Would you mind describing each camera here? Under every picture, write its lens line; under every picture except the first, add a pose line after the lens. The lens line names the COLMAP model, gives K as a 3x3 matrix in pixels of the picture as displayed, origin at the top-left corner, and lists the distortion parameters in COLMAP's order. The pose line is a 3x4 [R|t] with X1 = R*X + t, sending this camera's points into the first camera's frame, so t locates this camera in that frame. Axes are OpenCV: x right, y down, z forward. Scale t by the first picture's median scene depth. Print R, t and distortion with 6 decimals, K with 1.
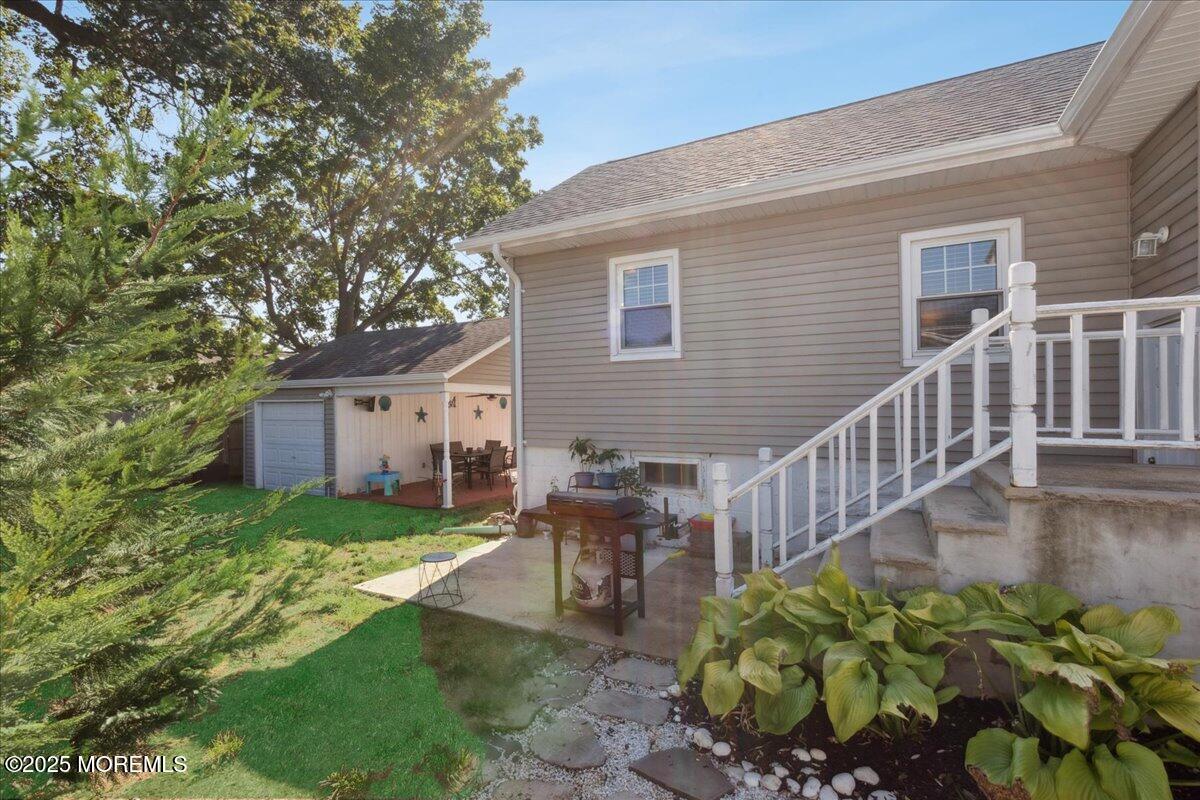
lens RADIAL K [[539.8, 0, 599.9], [0, 539.8, 404.1], [0, 0, 1]] dist [-0.002340, -0.000221]
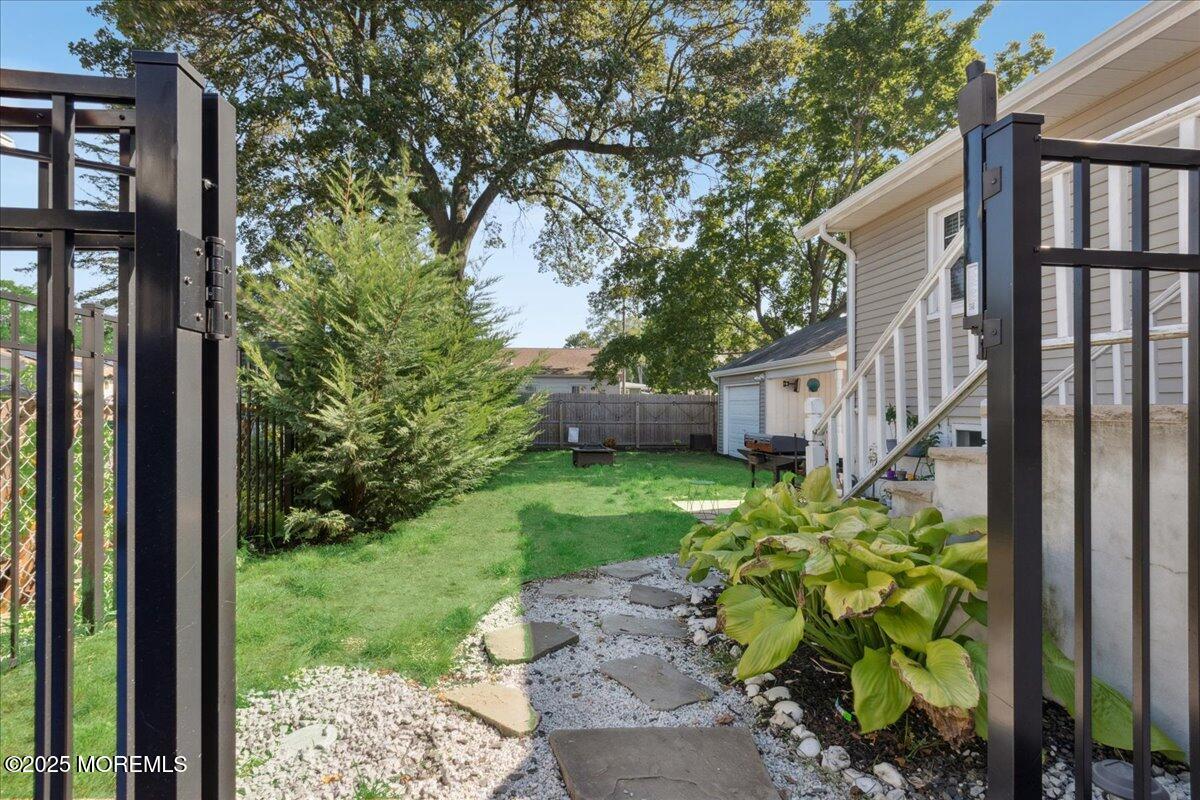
lens RADIAL K [[539.8, 0, 599.8], [0, 539.8, 397.7], [0, 0, 1]] dist [-0.002340, -0.000221]
pose [[0.577994, 0.001222, -0.816040, 0.175398], [-0.010653, 0.999925, -0.006048, 0.025546], [0.815972, 0.012189, 0.577963, 0.009459]]
